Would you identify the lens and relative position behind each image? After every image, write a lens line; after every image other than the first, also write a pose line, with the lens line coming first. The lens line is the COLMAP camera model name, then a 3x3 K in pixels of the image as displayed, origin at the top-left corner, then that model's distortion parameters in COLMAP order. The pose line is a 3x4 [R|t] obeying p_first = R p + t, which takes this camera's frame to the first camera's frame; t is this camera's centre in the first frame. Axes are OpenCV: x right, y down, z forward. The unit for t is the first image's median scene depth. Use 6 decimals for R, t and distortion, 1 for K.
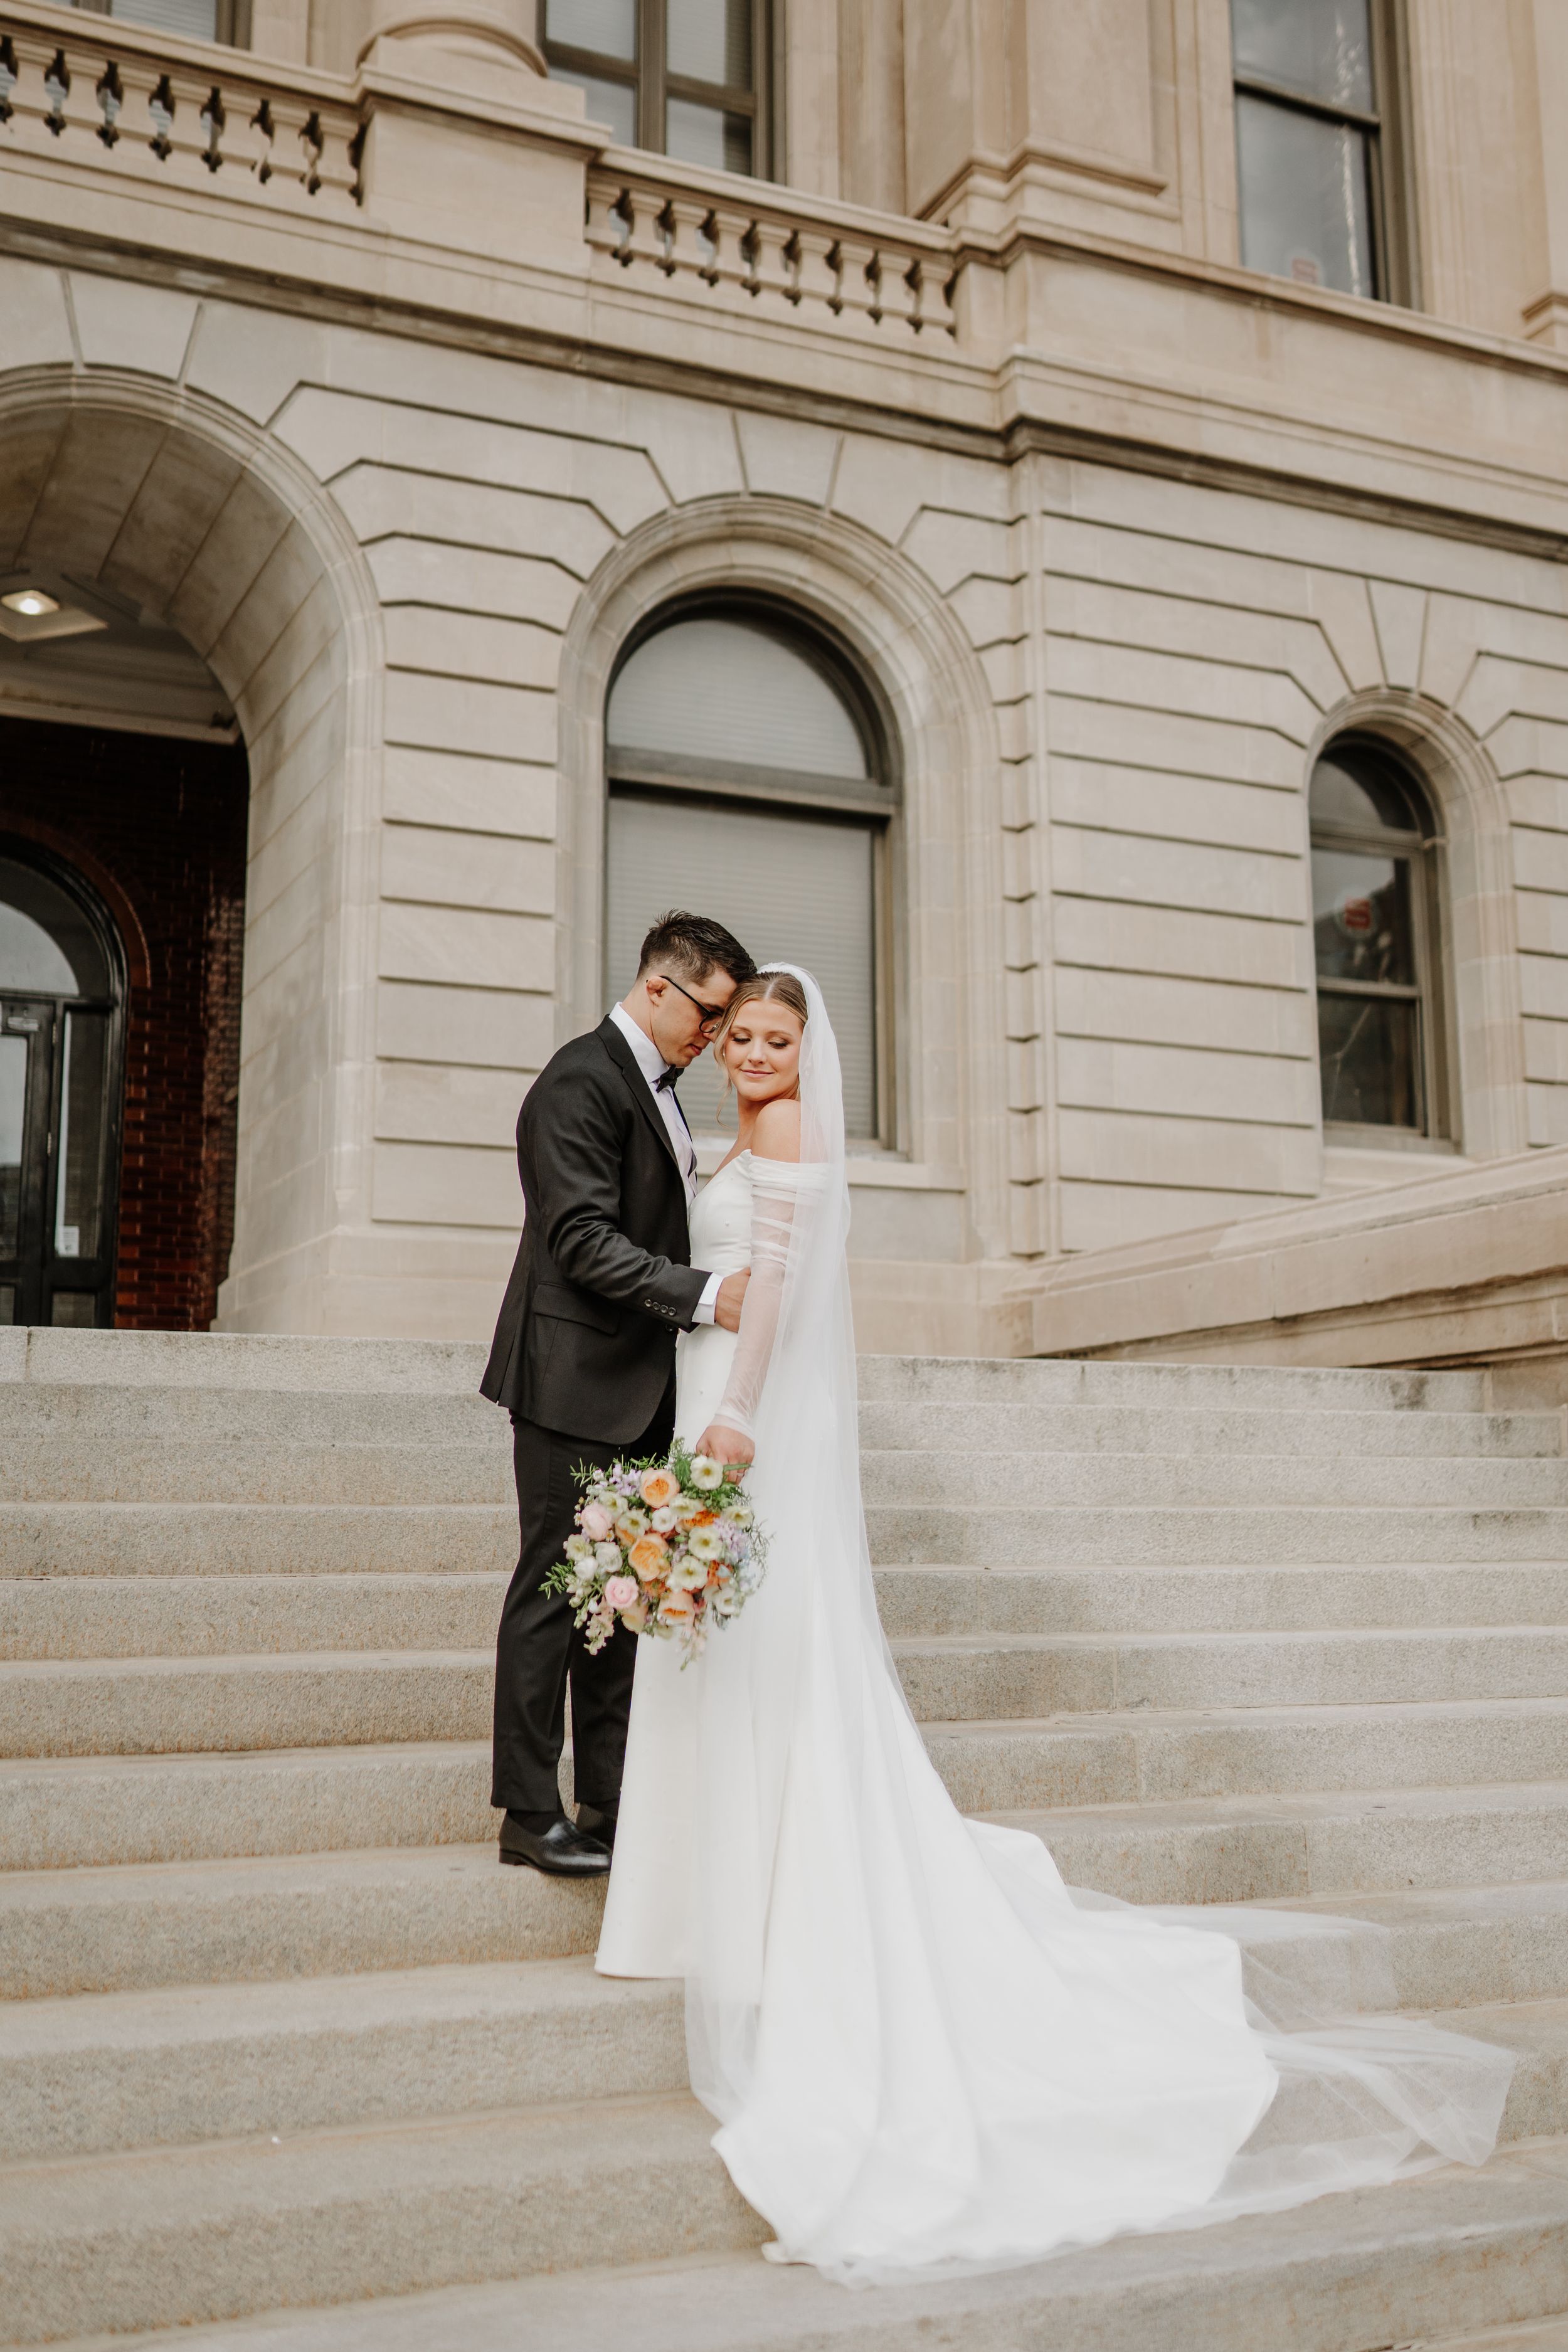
lens RADIAL K [[2457.3, 0, 786.8], [0, 2457.3, 1107.5], [0, 0, 1]] dist [-0.004478, 0.019164]
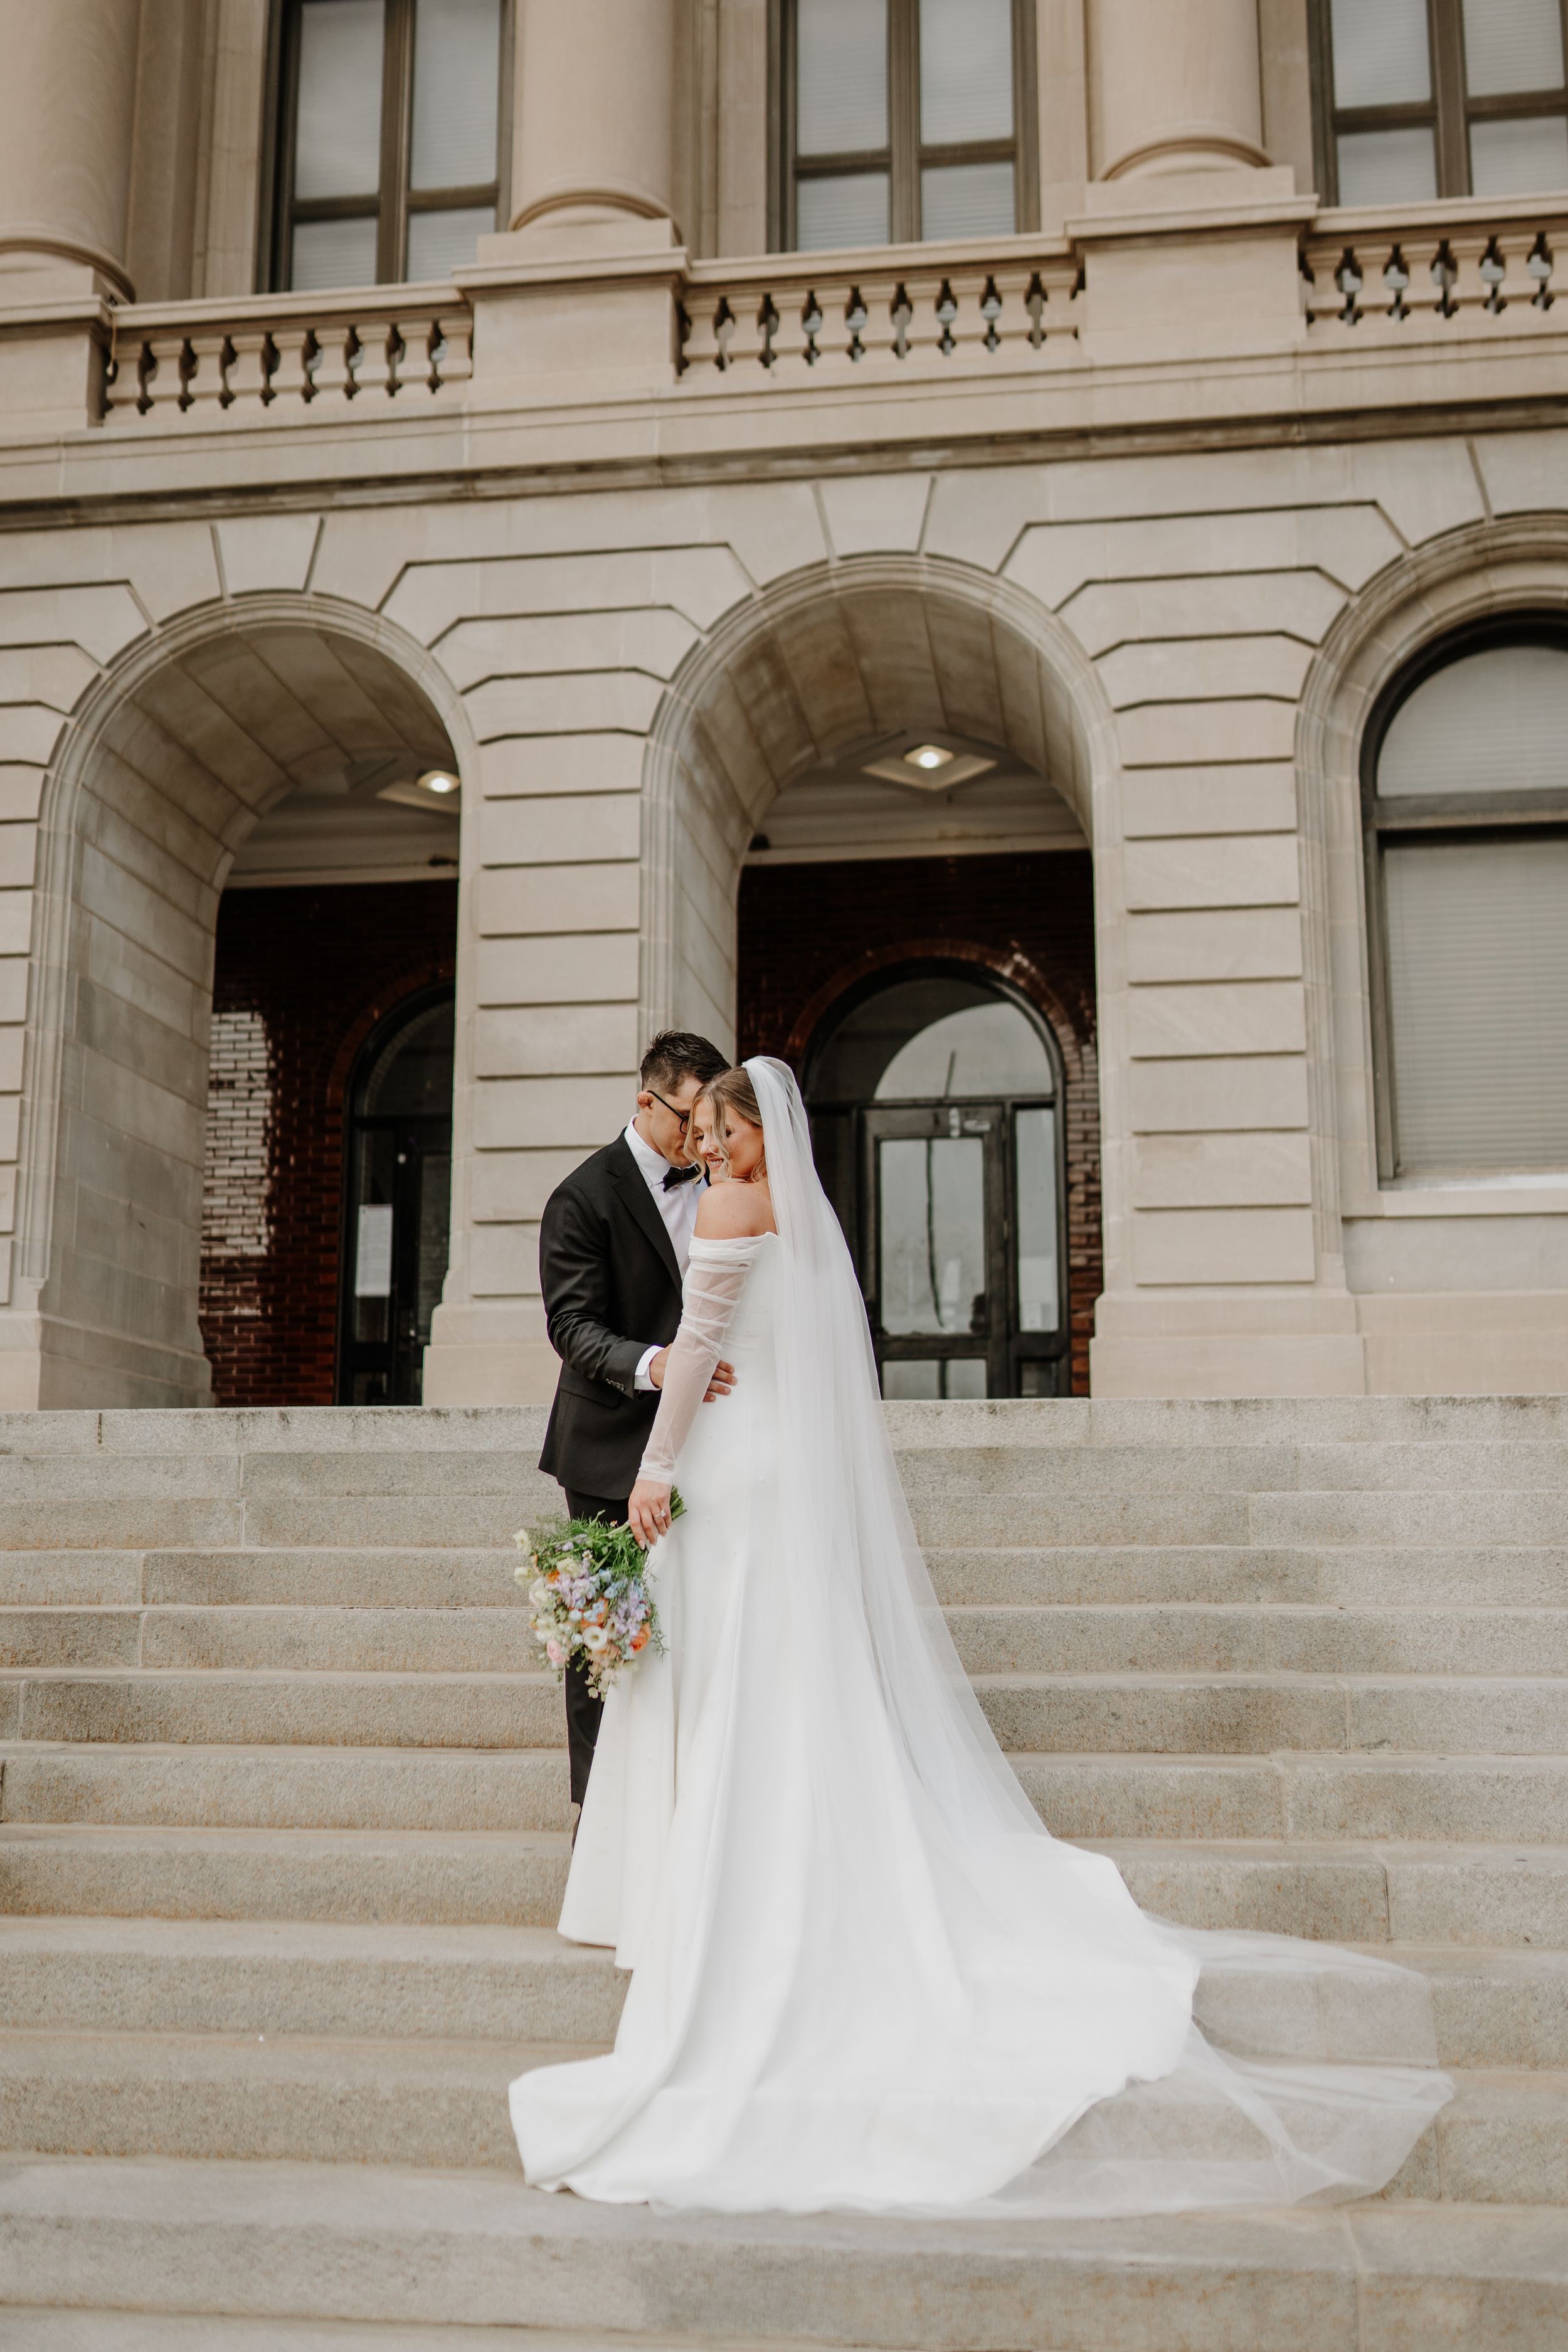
lens RADIAL K [[2394.7, 0, 784.0], [0, 2394.7, 1176.0], [0, 0, 1]] dist [-0.010242, 0.031119]
pose [[0.831232, -0.091337, -0.548372, 0.571553], [0.093258, 0.995342, -0.024422, 0.019792], [0.548048, -0.030840, 0.835878, 0.087839]]
